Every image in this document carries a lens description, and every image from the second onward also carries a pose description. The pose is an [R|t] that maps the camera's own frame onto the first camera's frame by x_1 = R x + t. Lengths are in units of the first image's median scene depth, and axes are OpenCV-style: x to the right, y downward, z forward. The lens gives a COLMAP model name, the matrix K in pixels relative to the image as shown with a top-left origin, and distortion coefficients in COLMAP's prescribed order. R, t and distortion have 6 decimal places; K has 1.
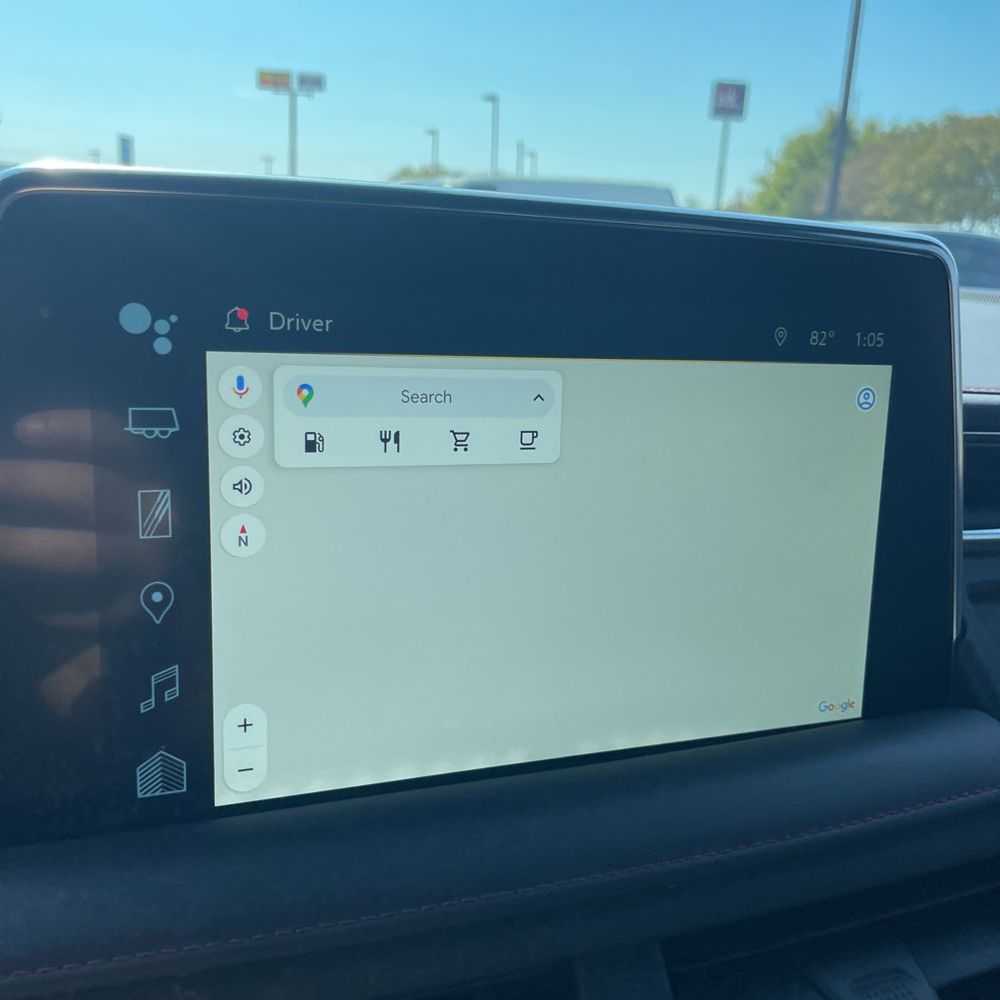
lens RADIAL K [[1053.1, 0, 521.2], [0, 1053.1, 528.1], [0, 0, 1]] dist [0.012972, -0.004213]
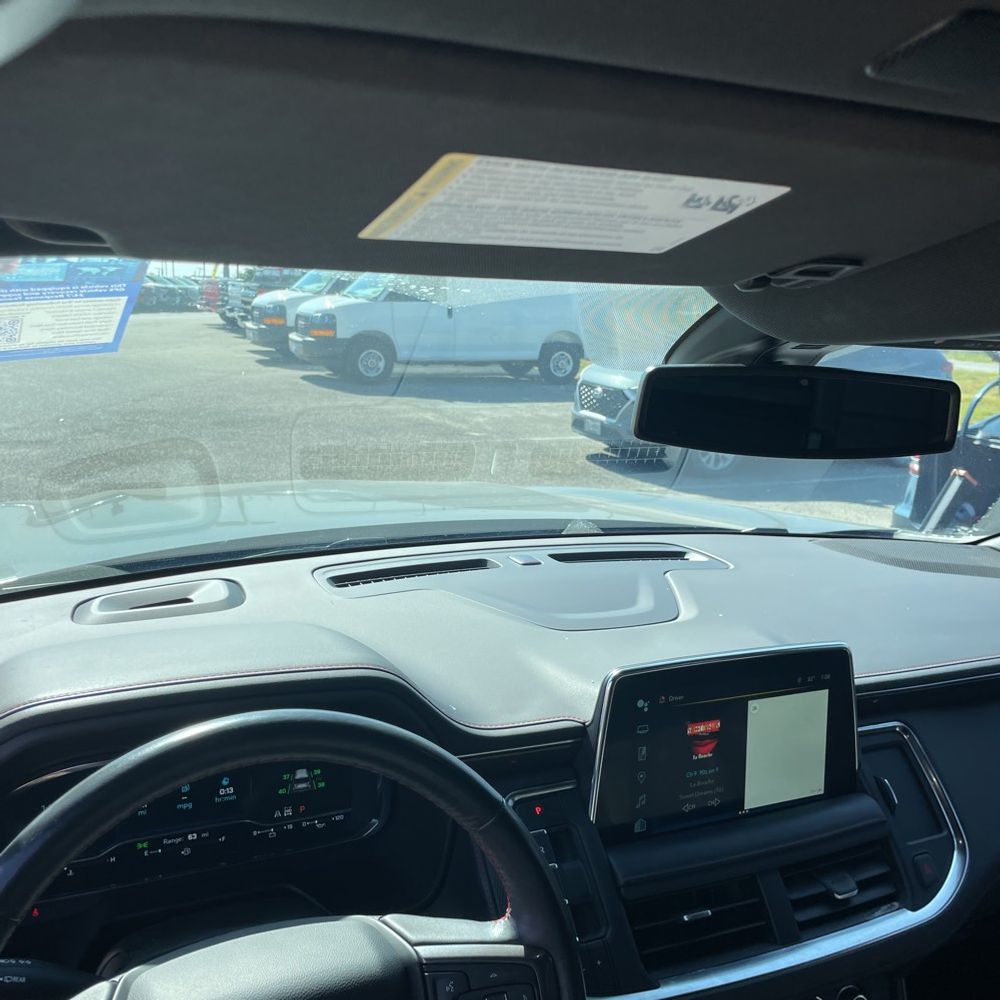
lens RADIAL K [[1008.5, 0, 511.6], [0, 1008.5, 504.4], [0, 0, 1]] dist [0.085077, -0.126757]
pose [[0.998234, -0.027647, 0.052584, -0.910834], [0.031814, 0.996277, -0.080127, -0.579353], [-0.050173, 0.081659, 0.995397, -2.473755]]
